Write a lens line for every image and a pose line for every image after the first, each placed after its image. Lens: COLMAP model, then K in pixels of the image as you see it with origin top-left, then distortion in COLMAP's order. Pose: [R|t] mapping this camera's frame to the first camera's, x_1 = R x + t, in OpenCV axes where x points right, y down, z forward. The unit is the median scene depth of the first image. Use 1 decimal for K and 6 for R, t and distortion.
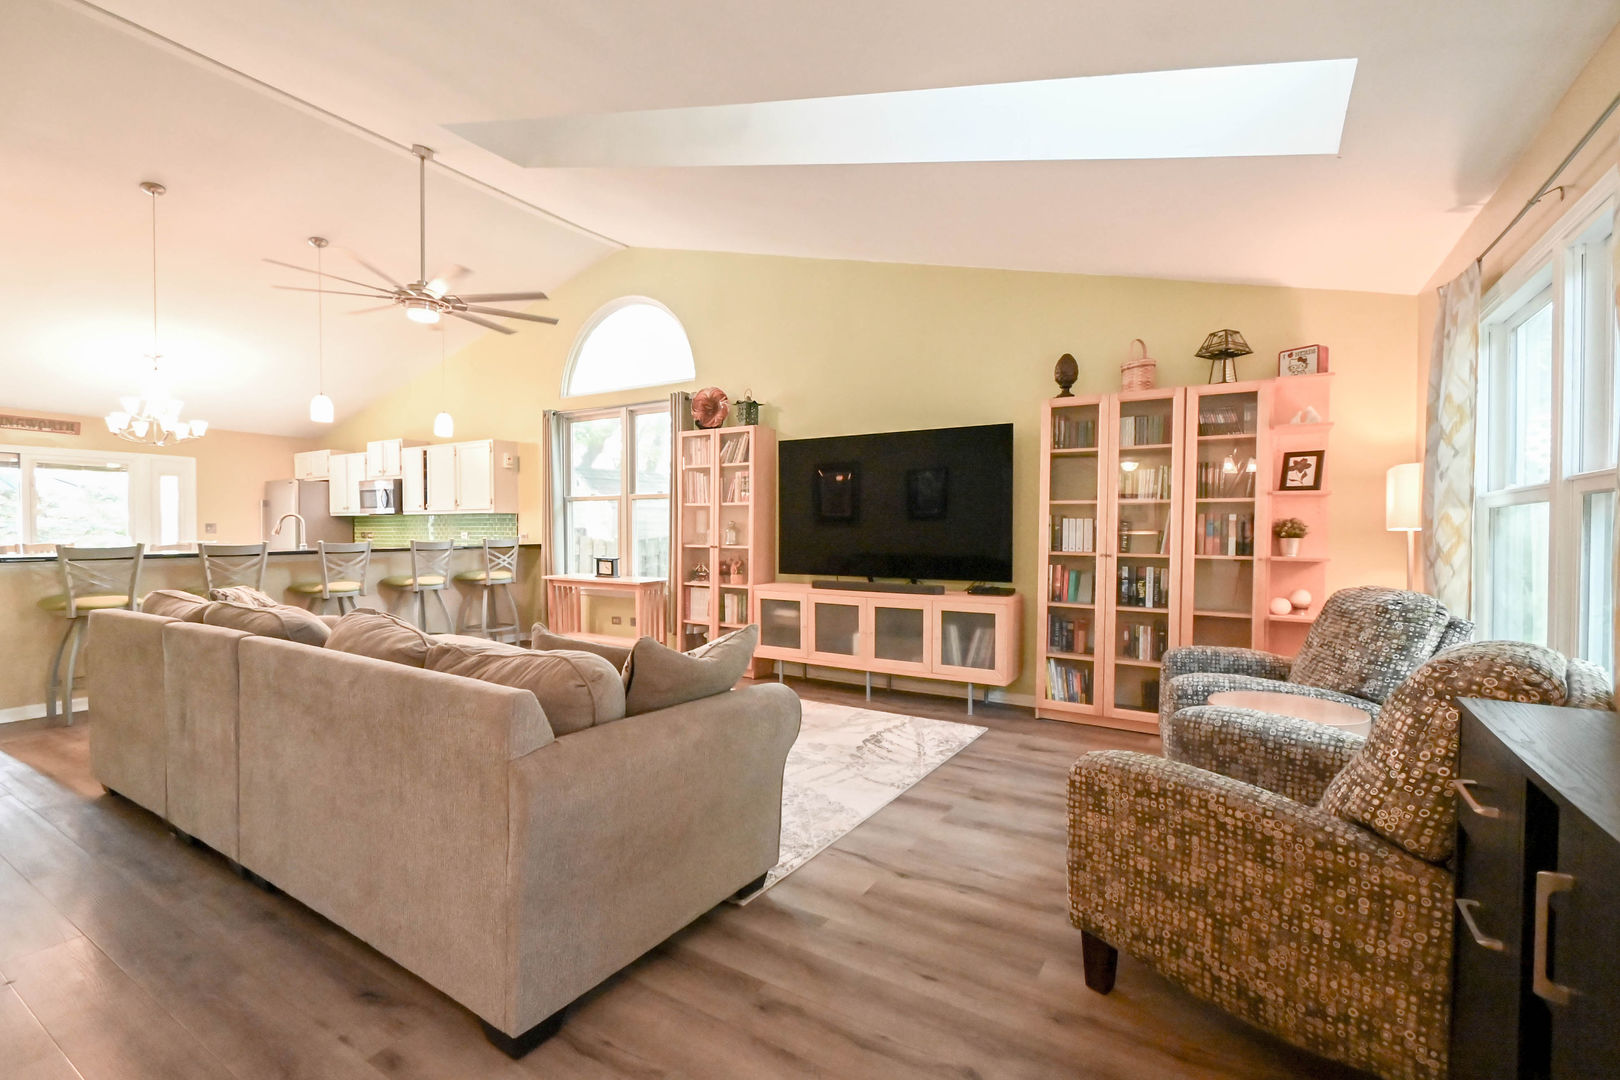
lens RADIAL K [[719.5, 0, 804.5], [0, 719.5, 542.1], [0, 0, 1]] dist [0.011673, -0.004538]
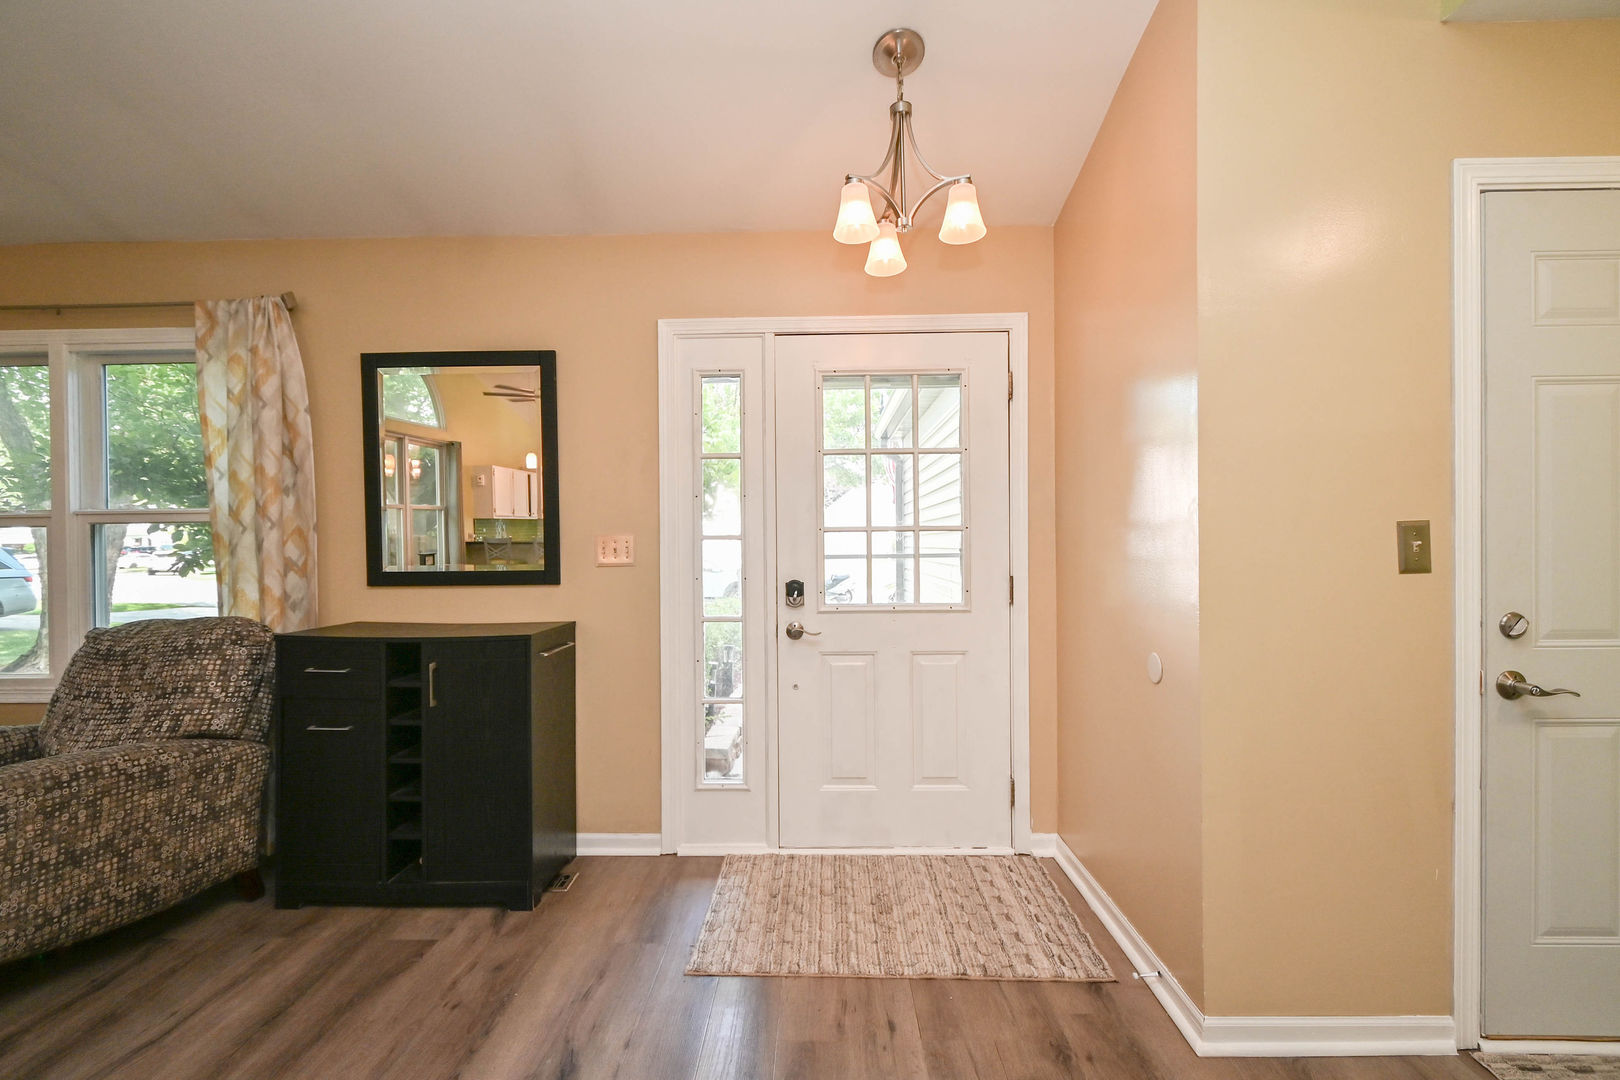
lens RADIAL K [[719.5, 0, 798.0], [0, 719.5, 546.9], [0, 0, 1]] dist [0.011673, -0.004538]
pose [[-0.508224, -0.003219, 0.861219, -0.612548], [0.018503, 0.999721, 0.014655, -0.008933], [-0.861026, 0.023383, -0.508023, 0.329515]]
